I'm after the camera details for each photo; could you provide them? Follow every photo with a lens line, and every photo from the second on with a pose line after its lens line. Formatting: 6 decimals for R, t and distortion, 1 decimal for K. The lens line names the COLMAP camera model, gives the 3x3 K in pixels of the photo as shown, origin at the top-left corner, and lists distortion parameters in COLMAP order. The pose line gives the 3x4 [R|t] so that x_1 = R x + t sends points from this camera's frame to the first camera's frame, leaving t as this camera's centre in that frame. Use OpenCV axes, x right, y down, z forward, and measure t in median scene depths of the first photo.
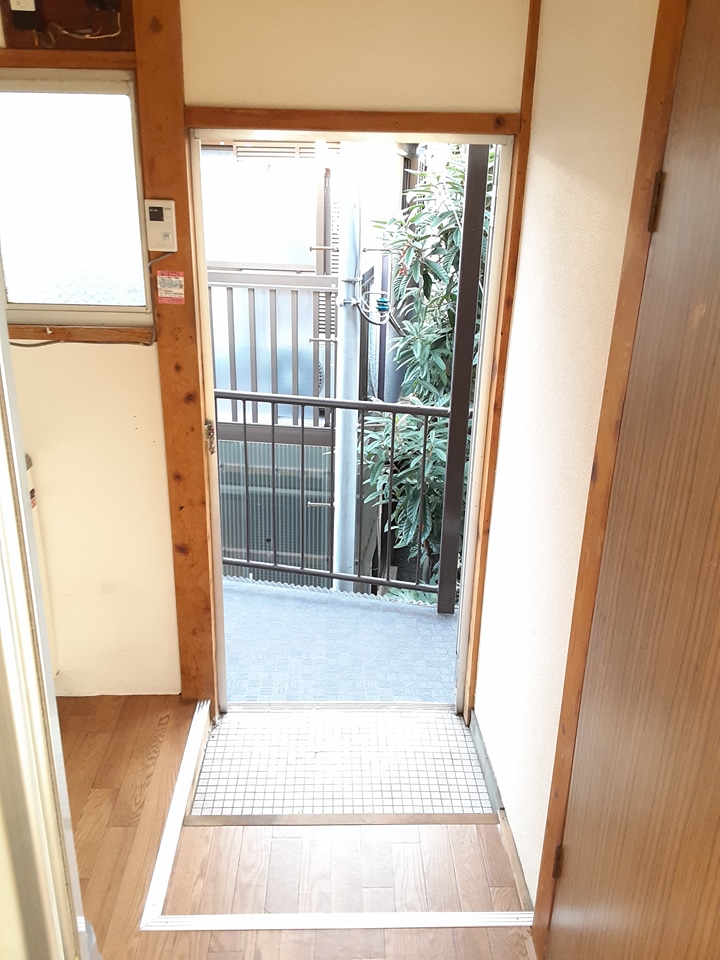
lens RADIAL K [[768.9, 0, 344.0], [0, 768.9, 475.5], [0, 0, 1]] dist [0.125415, -0.154692]
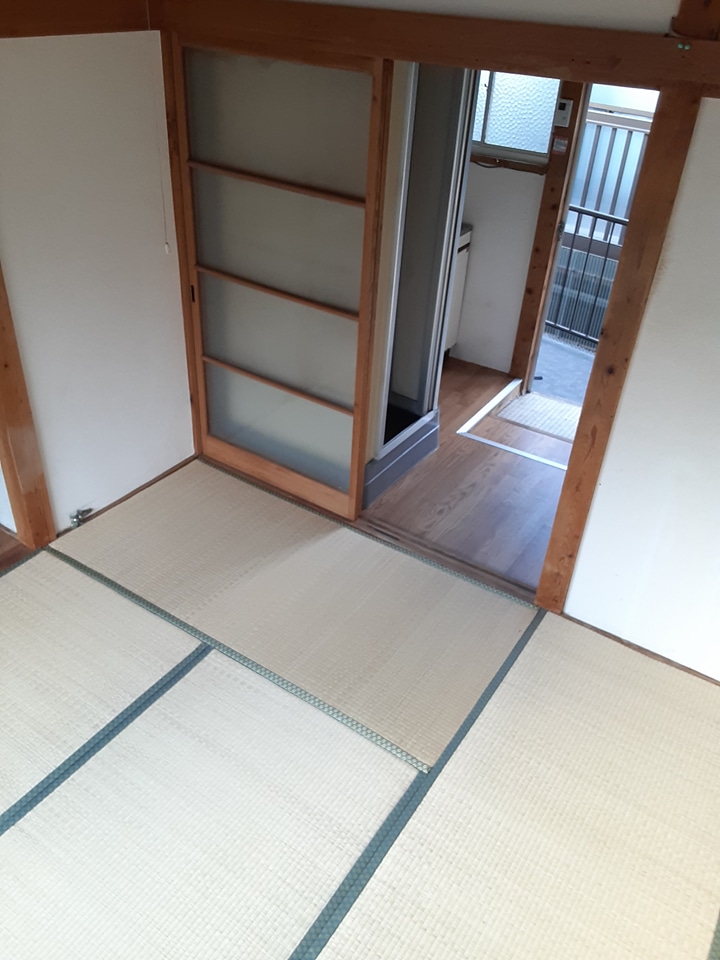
lens RADIAL K [[768.9, 0, 344.0], [0, 768.9, 475.5], [0, 0, 1]] dist [0.125415, -0.154692]
pose [[0.819922, 0.334722, -0.464424, 0.501069], [-0.233724, 0.936289, 0.262177, 0.136565], [0.522591, -0.106418, 0.845916, -0.991331]]
